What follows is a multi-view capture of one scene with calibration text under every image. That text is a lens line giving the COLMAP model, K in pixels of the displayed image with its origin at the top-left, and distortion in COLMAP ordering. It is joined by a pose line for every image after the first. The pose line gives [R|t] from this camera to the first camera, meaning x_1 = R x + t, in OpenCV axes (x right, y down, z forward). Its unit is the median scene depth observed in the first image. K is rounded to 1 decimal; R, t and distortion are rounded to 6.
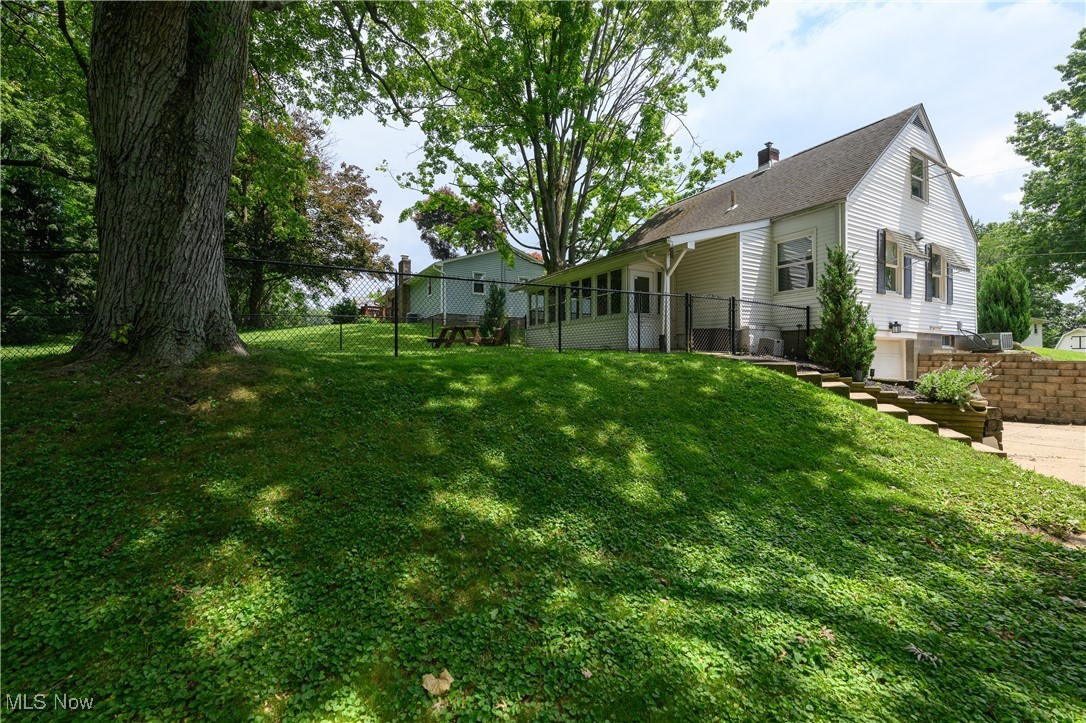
lens RADIAL K [[451.1, 0, 542.4], [0, 451.1, 360.3], [0, 0, 1]] dist [0.000693, -0.000418]
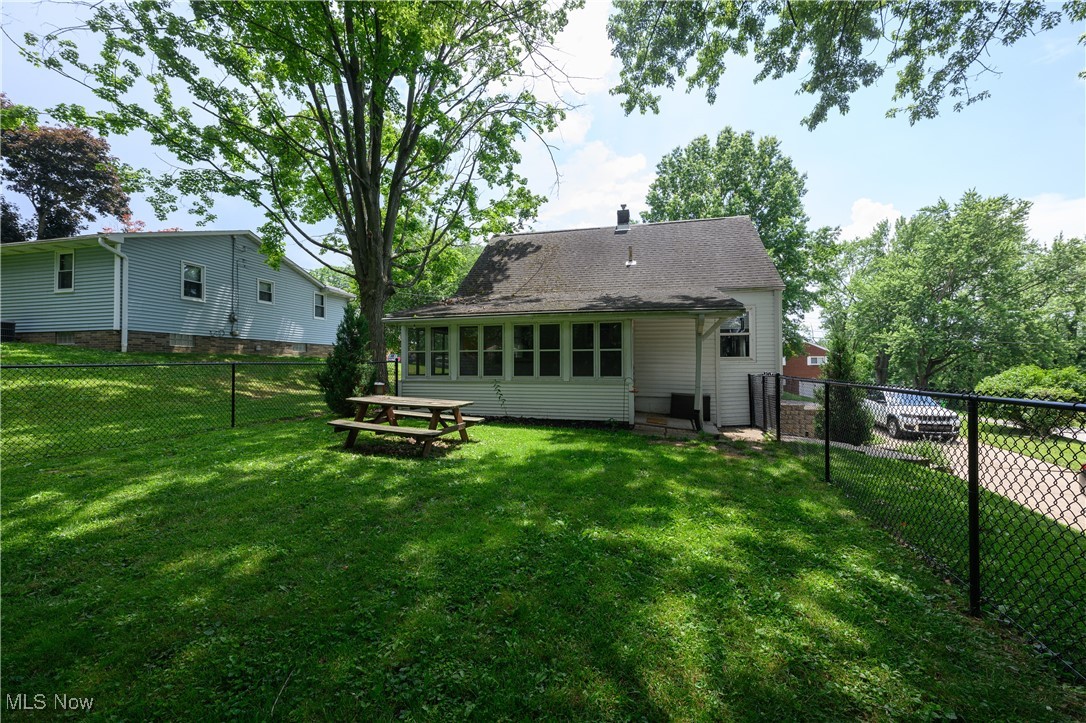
lens RADIAL K [[427.5, 0, 543.2], [0, 427.5, 361.7], [0, 0, 1]] dist [0.001337, 0.000278]
pose [[0.682620, 0.006086, 0.730748, -0.276777], [0.000151, 0.999964, -0.008469, -0.068432], [-0.730773, 0.005892, 0.682595, 0.312688]]
